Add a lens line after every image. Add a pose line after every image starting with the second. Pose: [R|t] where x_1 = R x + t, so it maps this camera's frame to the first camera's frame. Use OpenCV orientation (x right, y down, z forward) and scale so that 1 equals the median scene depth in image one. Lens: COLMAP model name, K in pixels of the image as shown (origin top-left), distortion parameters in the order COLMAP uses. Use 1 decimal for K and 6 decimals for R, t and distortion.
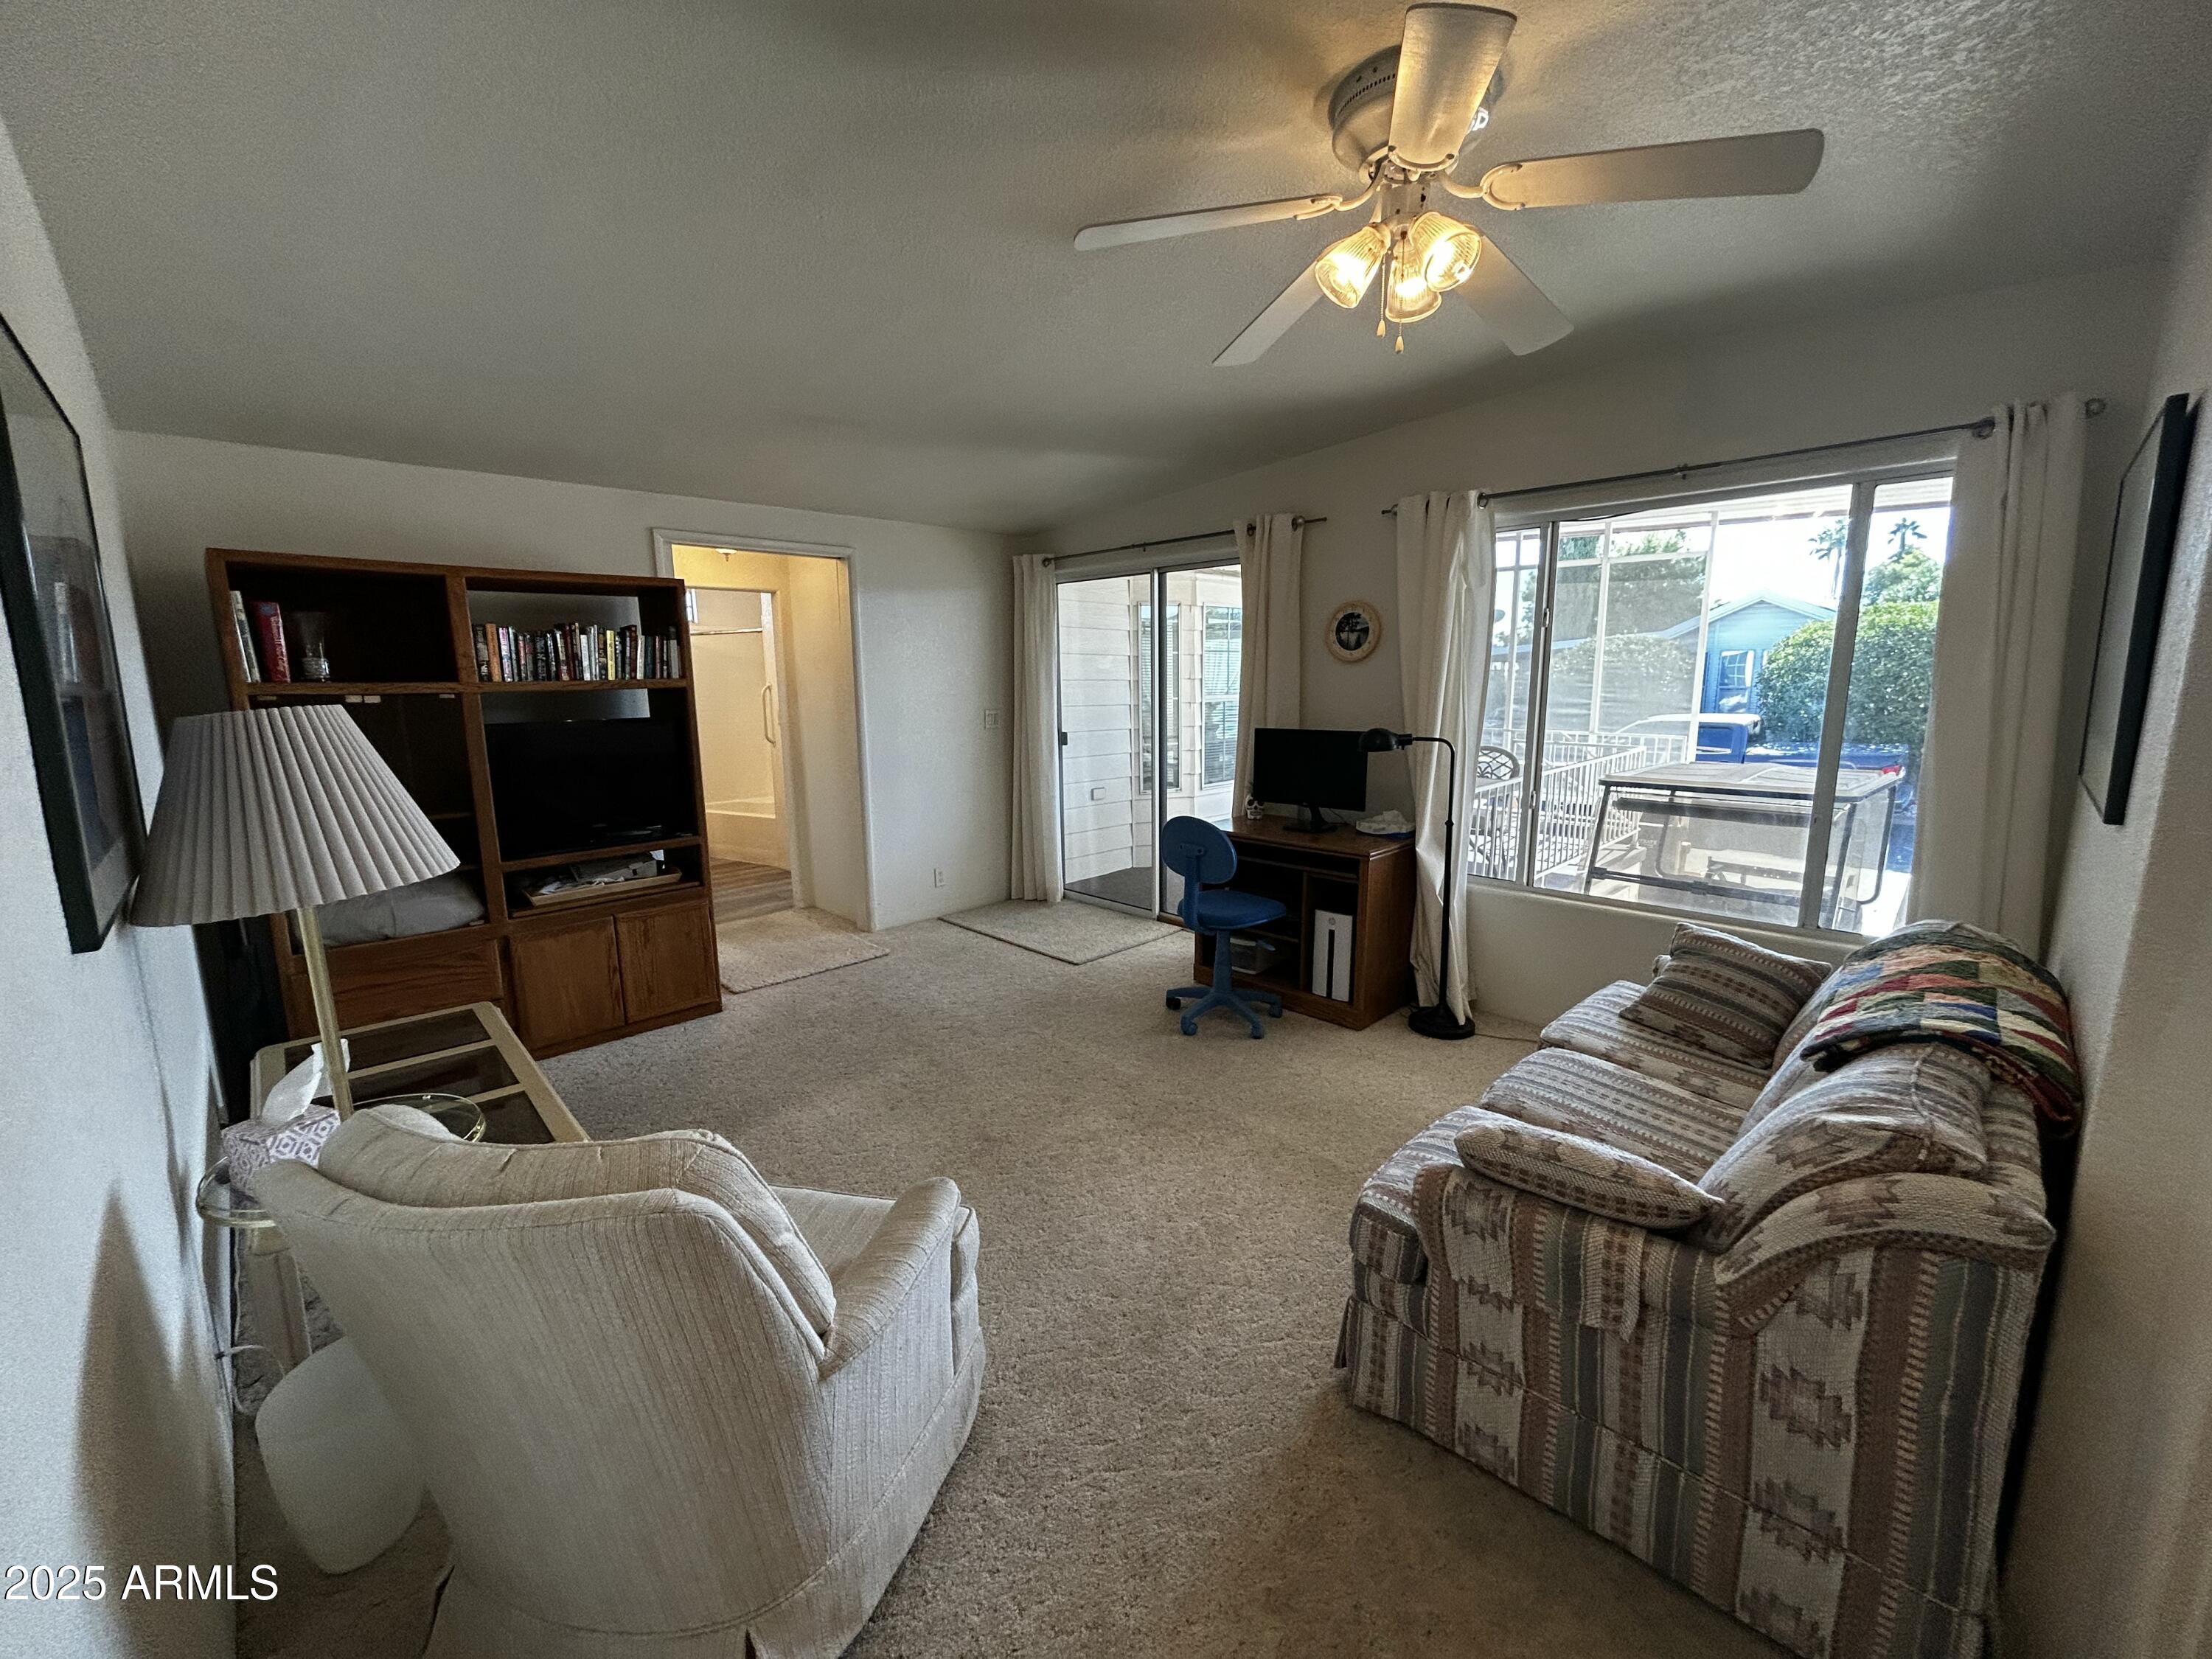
lens RADIAL K [[891.3, 0, 1102.1], [0, 891.3, 821.6], [0, 0, 1]] dist [-0.003293, 0.000434]
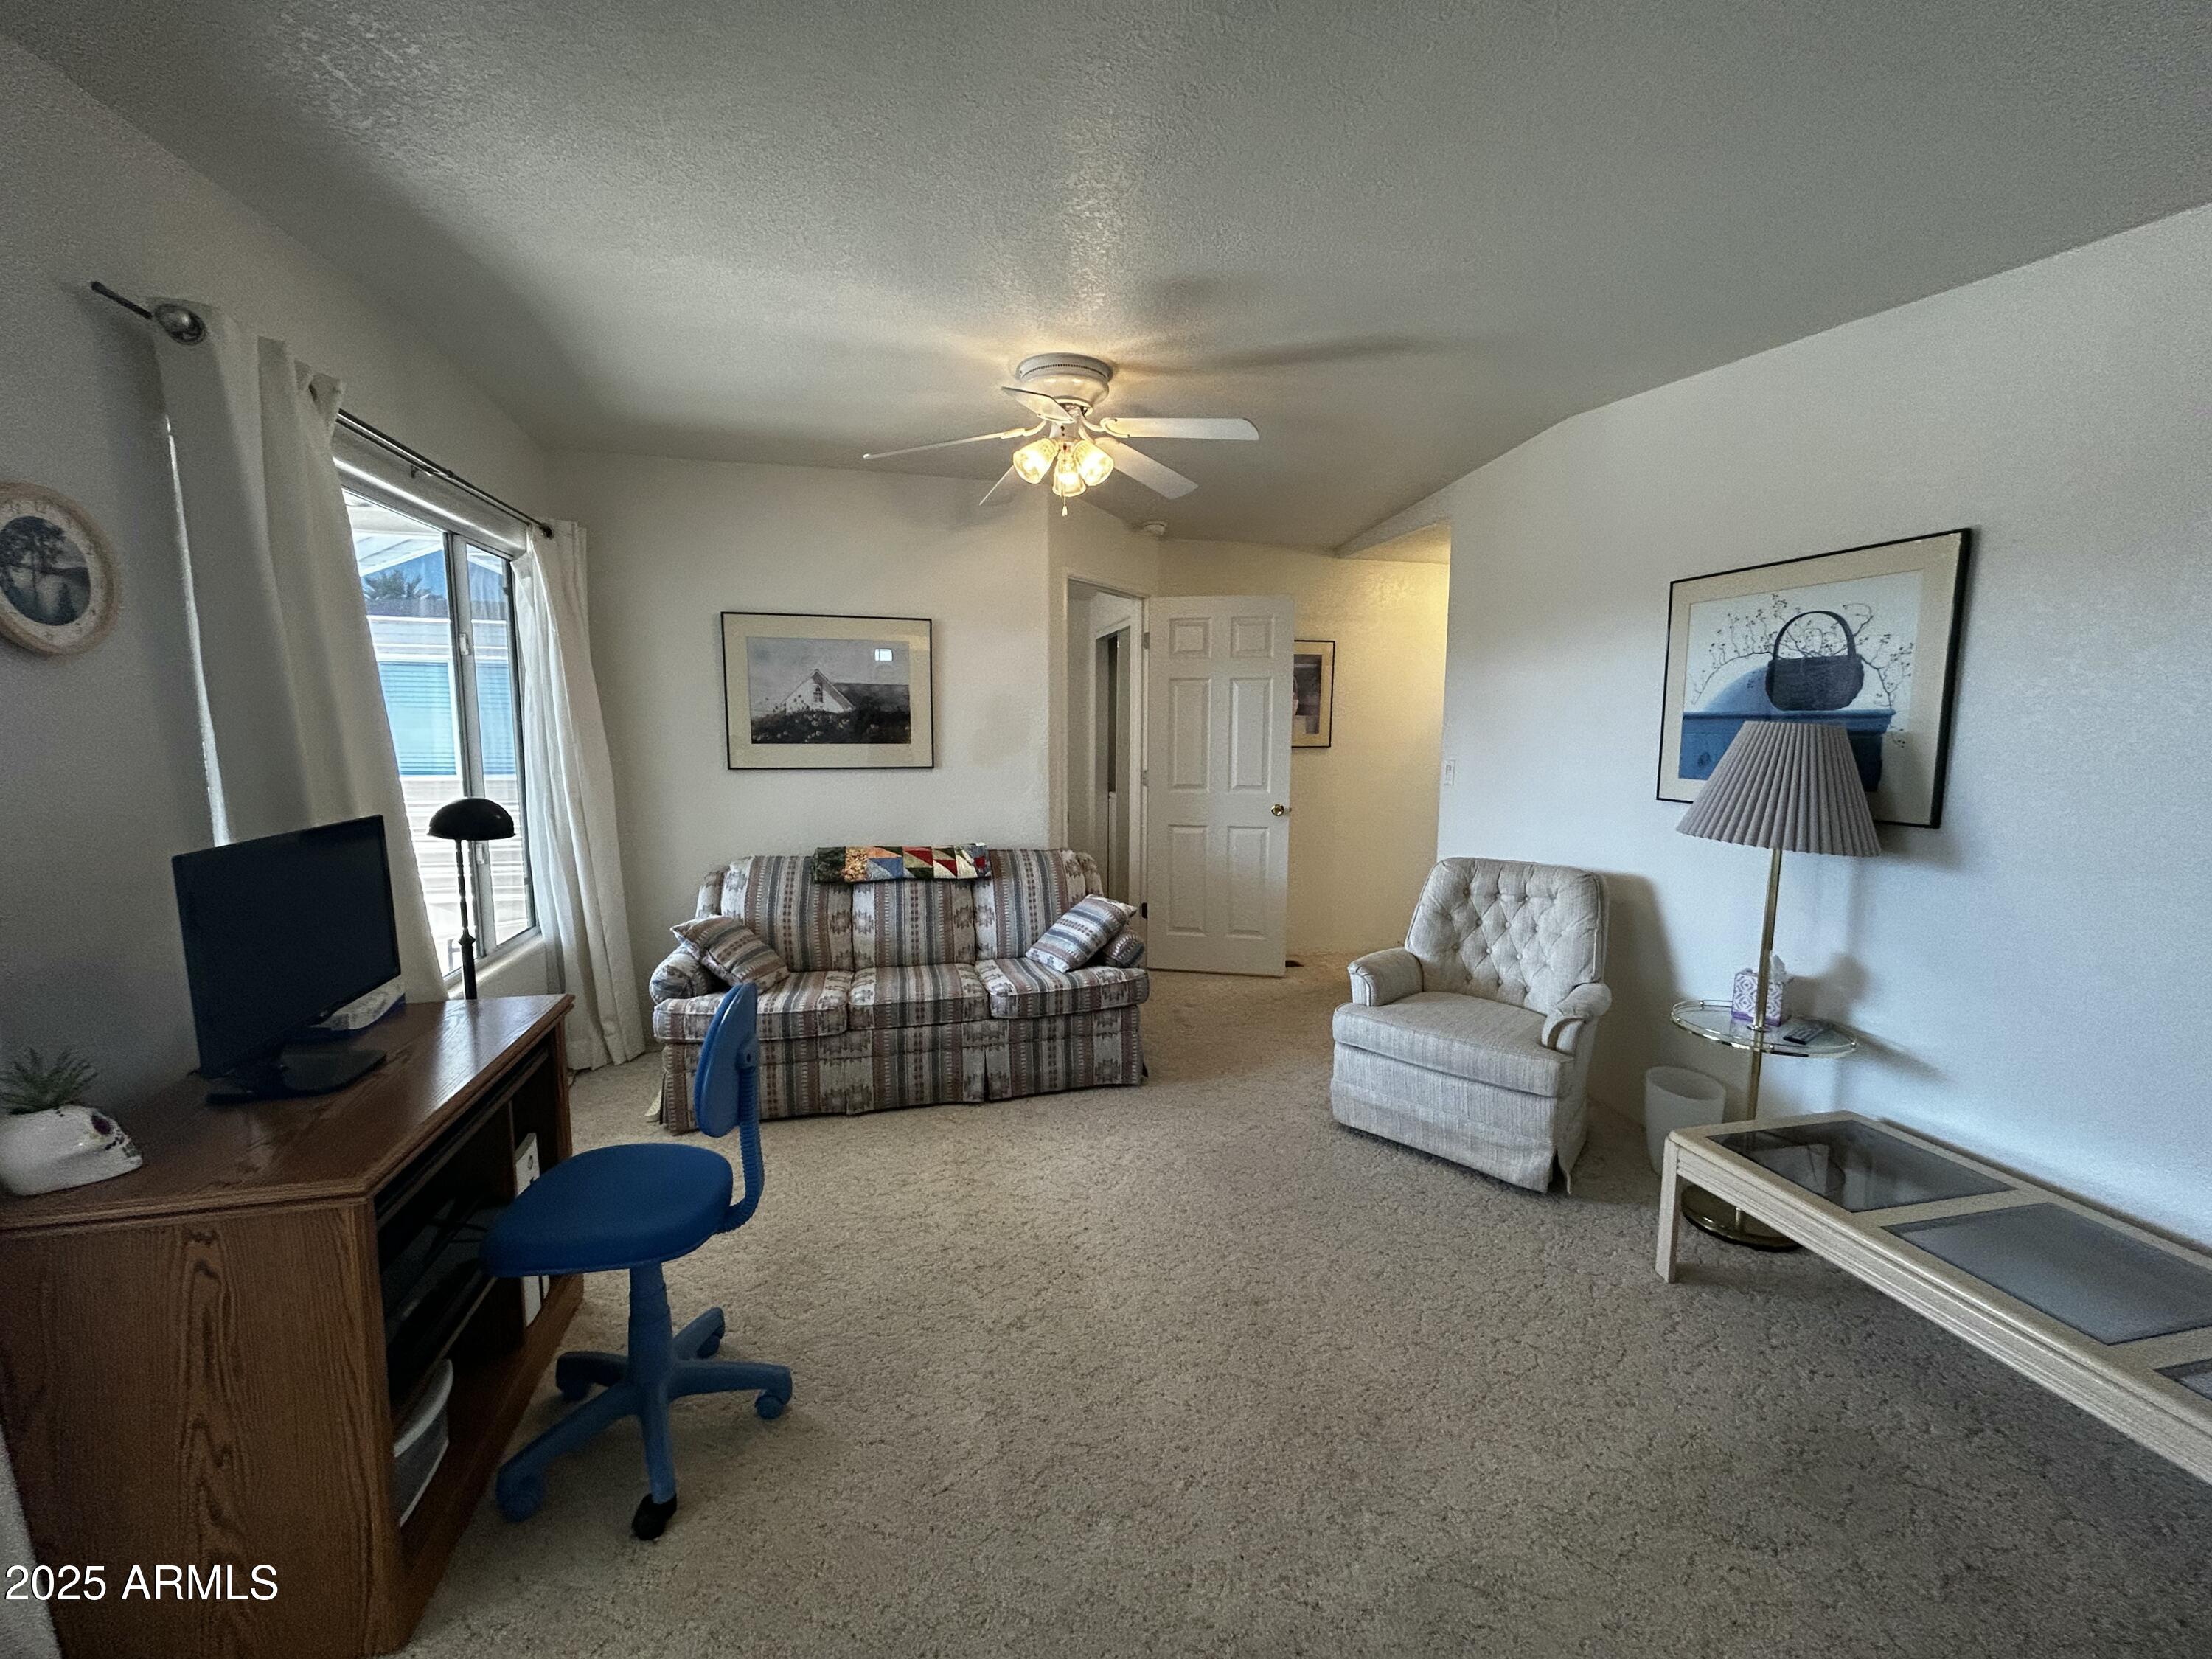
lens RADIAL K [[891.3, 0, 1101.1], [0, 891.3, 830.5], [0, 0, 1]] dist [-0.003293, 0.000434]
pose [[-0.864334, -0.057047, 0.499671, -0.261095], [0.080647, 0.964966, 0.249672, -0.170435], [-0.496409, 0.256097, -0.829453, 1.120172]]
